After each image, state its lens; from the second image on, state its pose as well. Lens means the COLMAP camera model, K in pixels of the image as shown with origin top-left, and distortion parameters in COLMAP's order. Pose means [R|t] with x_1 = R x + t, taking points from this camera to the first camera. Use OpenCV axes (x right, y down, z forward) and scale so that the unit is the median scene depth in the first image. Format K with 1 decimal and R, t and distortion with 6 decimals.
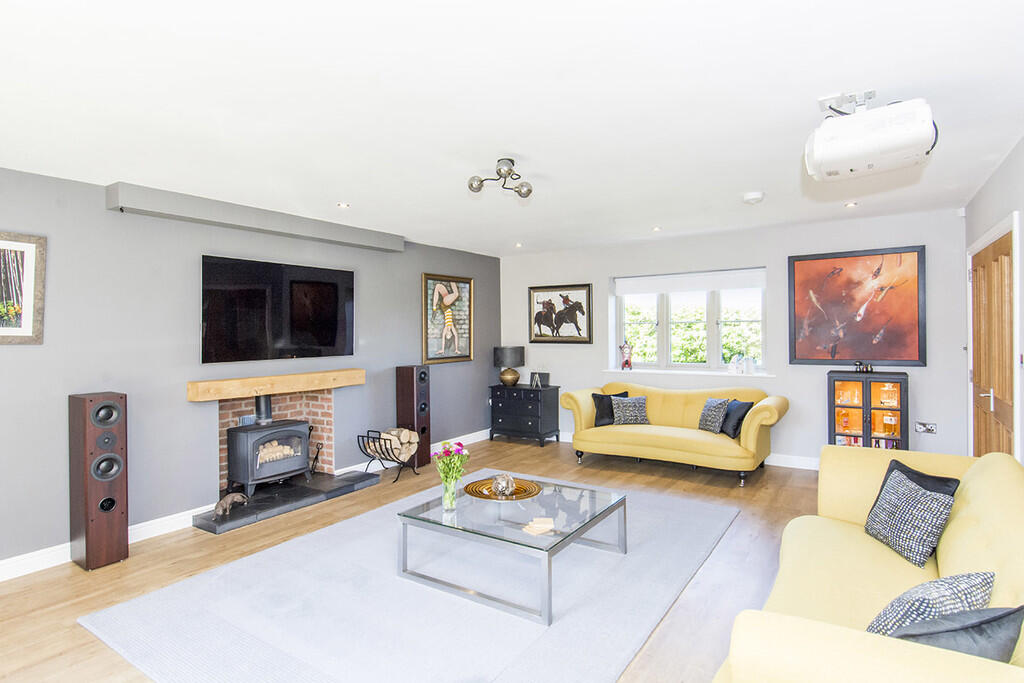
lens RADIAL K [[547.9, 0, 511.8], [0, 547.9, 332.5], [0, 0, 1]] dist [-0.011939, -0.009104]
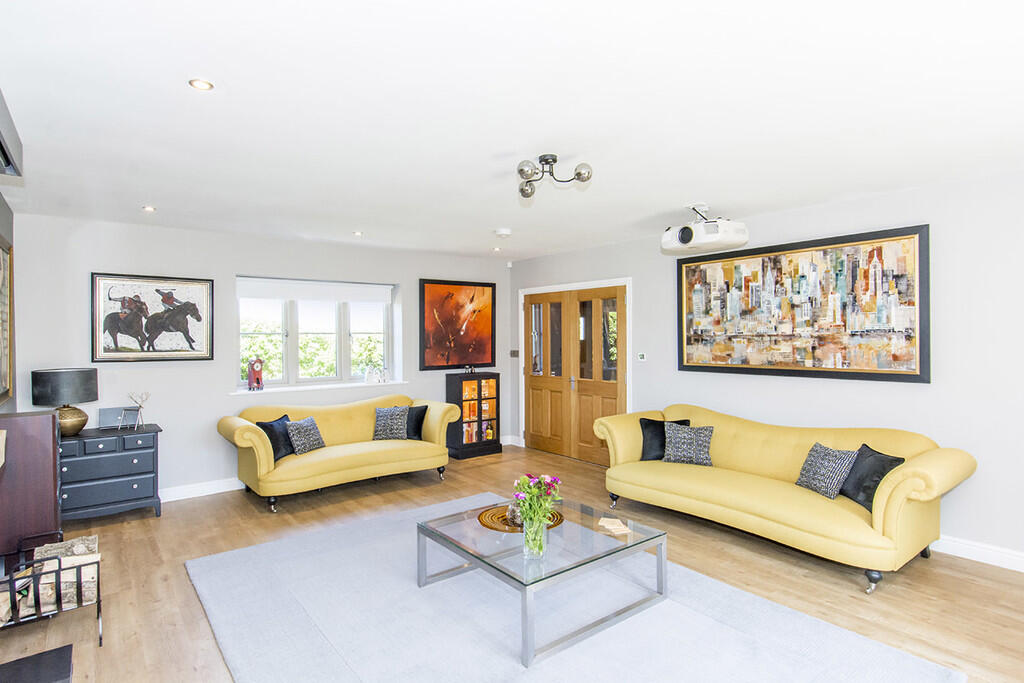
lens RADIAL K [[547.9, 0, 512.3], [0, 547.9, 344.4], [0, 0, 1]] dist [-0.011939, -0.009104]
pose [[0.276113, -0.001786, 0.961123, -0.456415], [0.005762, 0.999983, 0.000203, 0.001567], [-0.961108, 0.005482, 0.276119, 0.396563]]
